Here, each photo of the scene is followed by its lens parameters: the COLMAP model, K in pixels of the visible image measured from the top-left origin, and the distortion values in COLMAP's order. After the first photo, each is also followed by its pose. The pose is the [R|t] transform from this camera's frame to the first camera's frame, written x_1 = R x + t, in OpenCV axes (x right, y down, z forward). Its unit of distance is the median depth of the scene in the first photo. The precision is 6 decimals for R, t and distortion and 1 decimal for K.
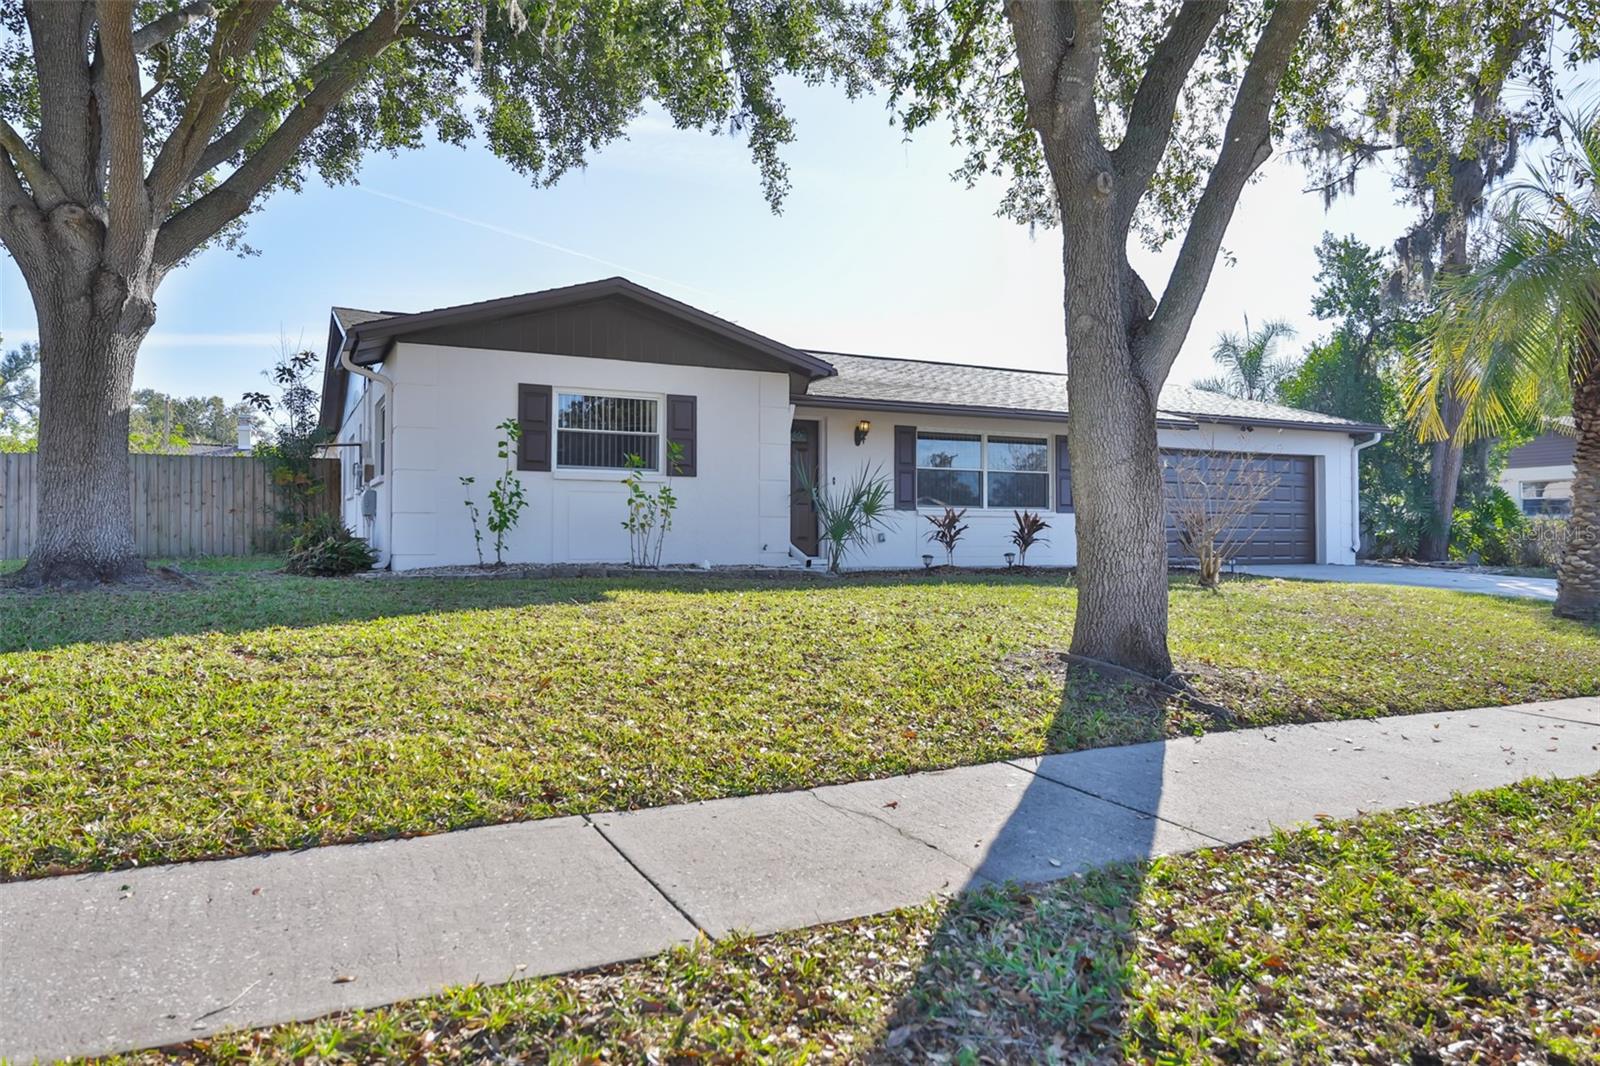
lens RADIAL K [[1031.1, 0, 799.9], [0, 1031.1, 531.1], [0, 0, 1]] dist [-0.007405, -0.001663]
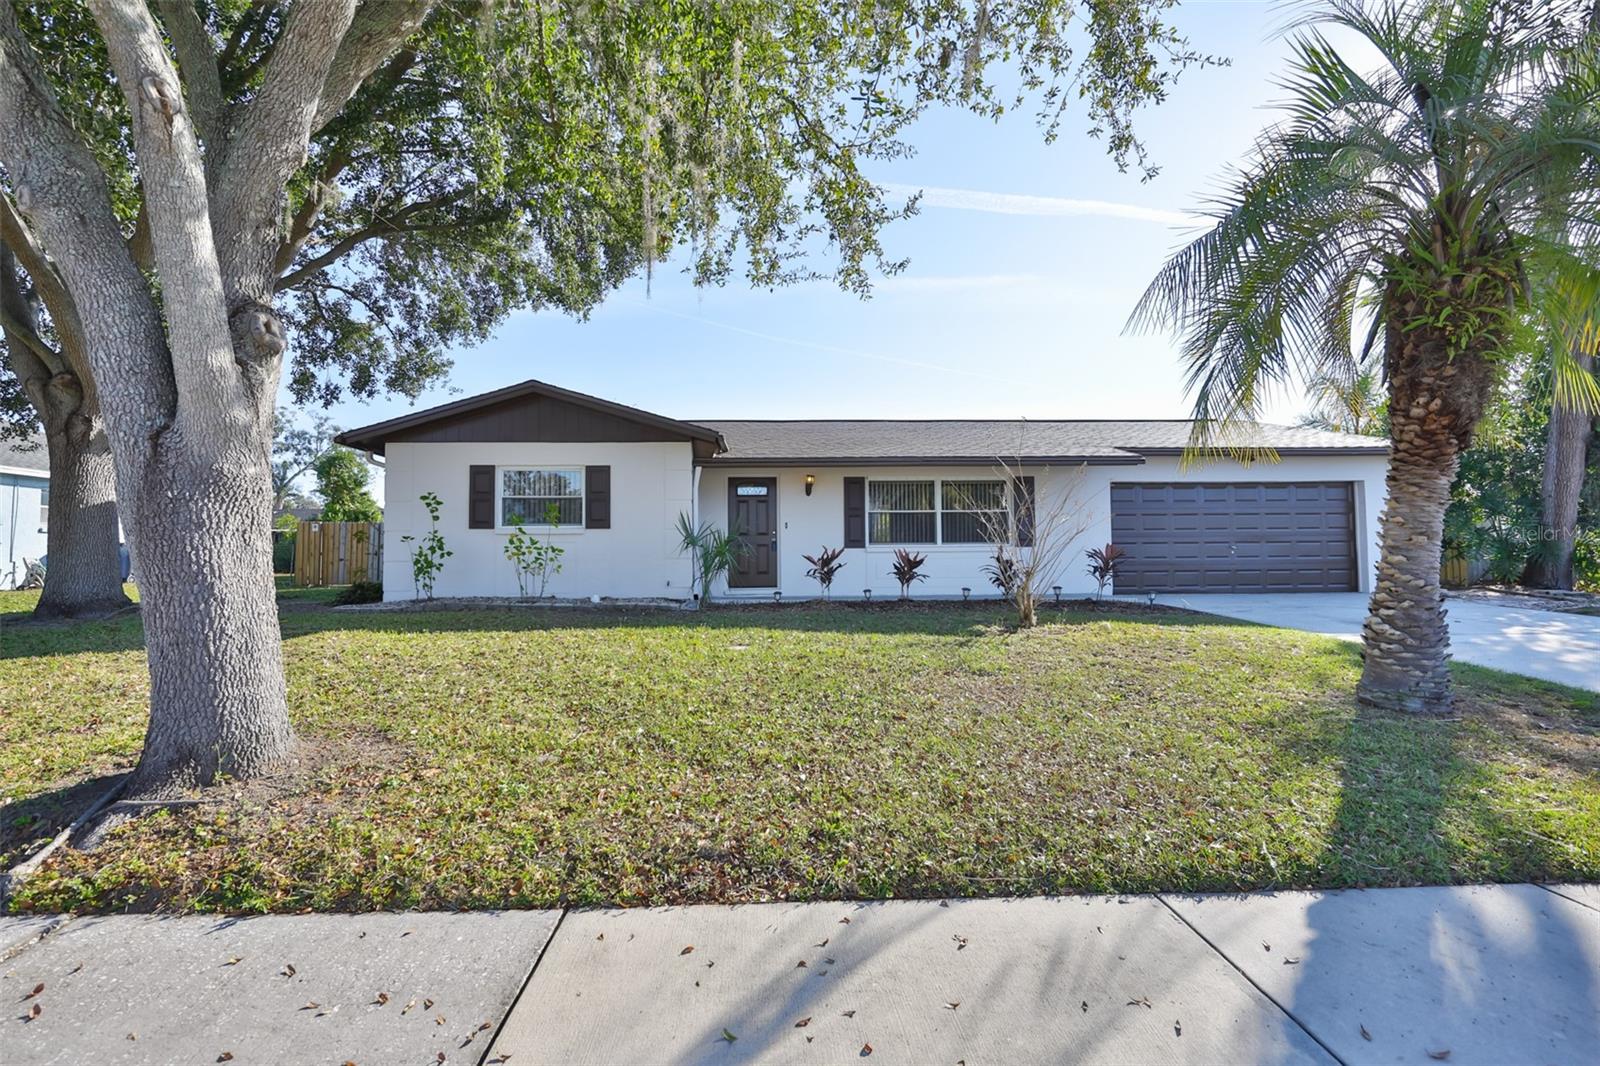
lens RADIAL K [[684.9, 0, 796.8], [0, 684.9, 530.6], [0, 0, 1]] dist [-0.010987, 0.002828]
pose [[0.916133, -0.024706, -0.400114, 0.468738], [0.013165, 0.999415, -0.031569, -0.021115], [0.400659, 0.023654, 0.915922, 0.328163]]
